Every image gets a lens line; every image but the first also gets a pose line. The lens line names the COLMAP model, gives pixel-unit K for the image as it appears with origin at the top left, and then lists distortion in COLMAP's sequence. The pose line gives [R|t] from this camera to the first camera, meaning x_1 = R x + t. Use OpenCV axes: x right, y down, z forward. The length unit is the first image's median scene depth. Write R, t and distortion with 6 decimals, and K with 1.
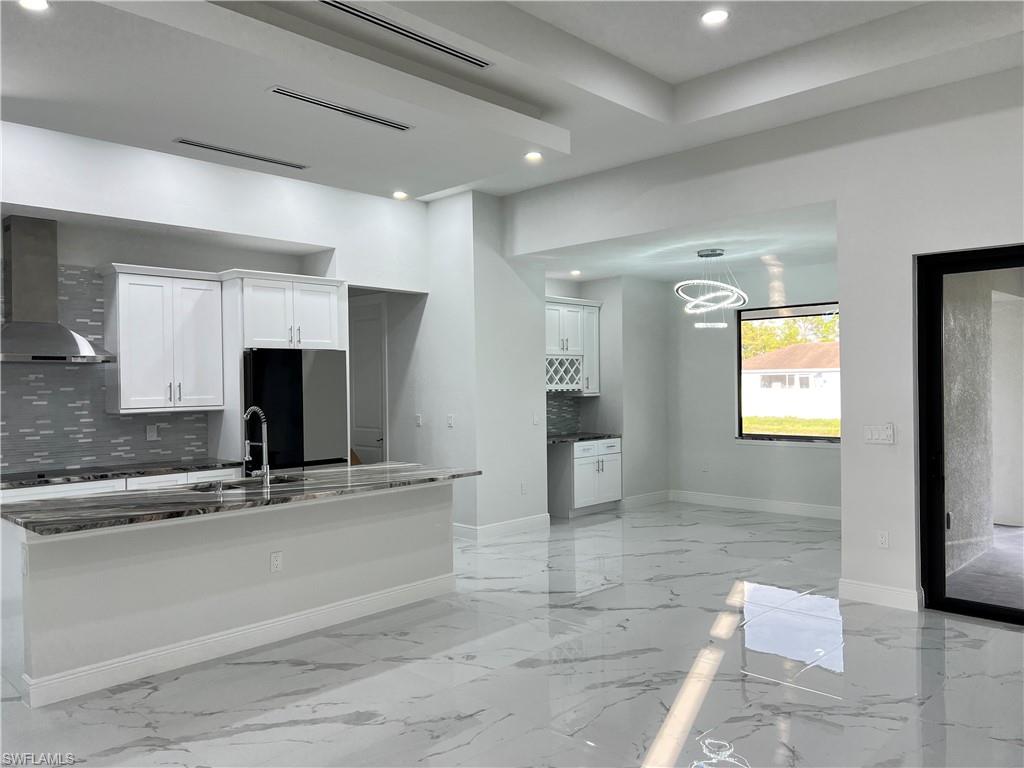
lens RADIAL K [[764.7, 0, 503.2], [0, 764.7, 383.2], [0, 0, 1]] dist [0.062693, -0.073241]
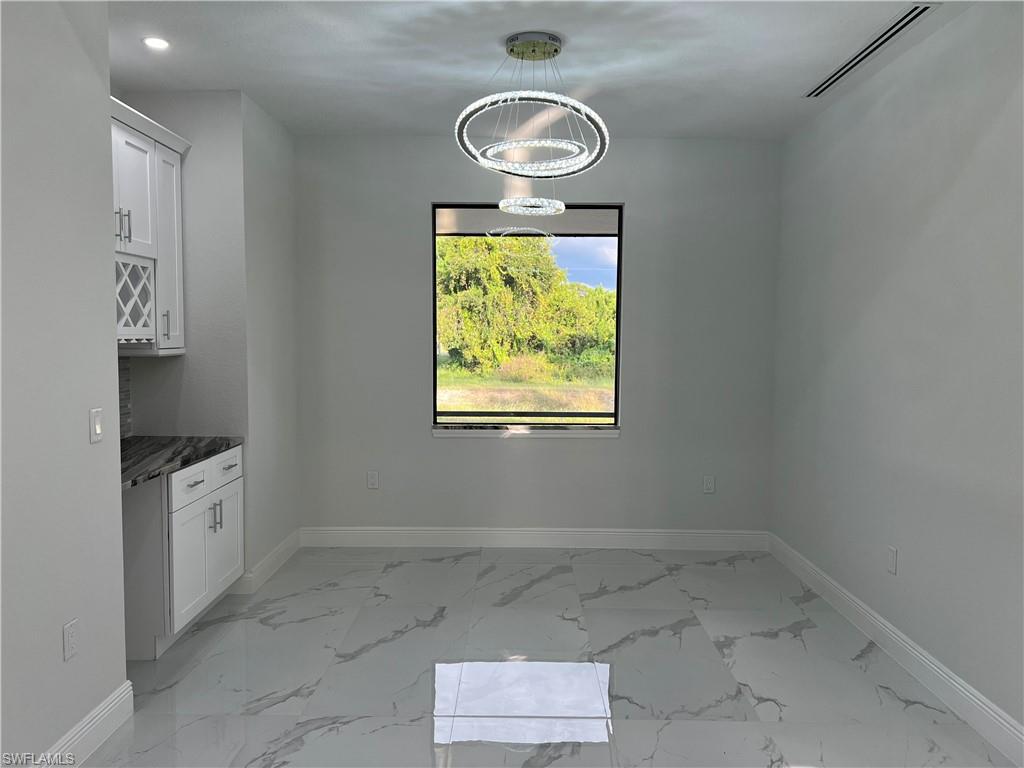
lens RADIAL K [[764.7, 0, 504.3], [0, 764.7, 385.4], [0, 0, 1]] dist [0.062693, -0.073241]
pose [[0.722804, -0.031058, 0.690355, -0.054589], [-0.013599, 0.998157, 0.059143, 0.005546], [-0.690919, -0.052137, 0.721050, 0.553233]]
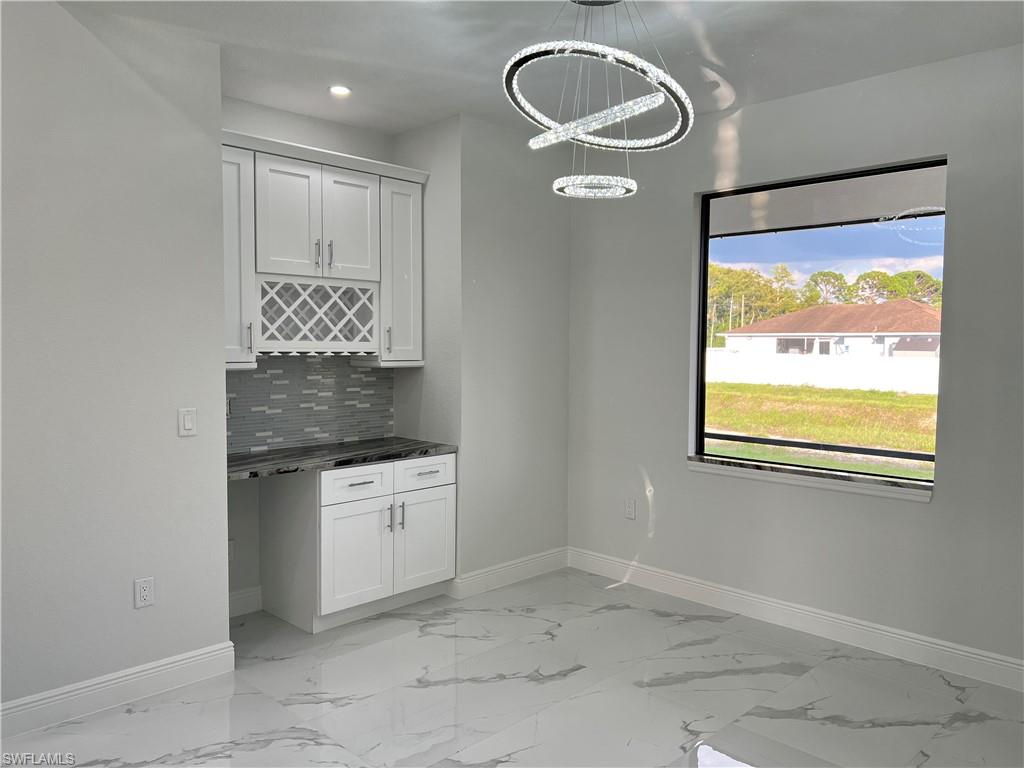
lens RADIAL K [[764.7, 0, 517.6], [0, 764.7, 389.2], [0, 0, 1]] dist [0.062693, -0.073241]
pose [[0.999819, 0.018705, -0.003414, 0.194071], [-0.018469, 0.998067, 0.059332, 0.000840], [0.004518, -0.059259, 0.998232, 0.516950]]
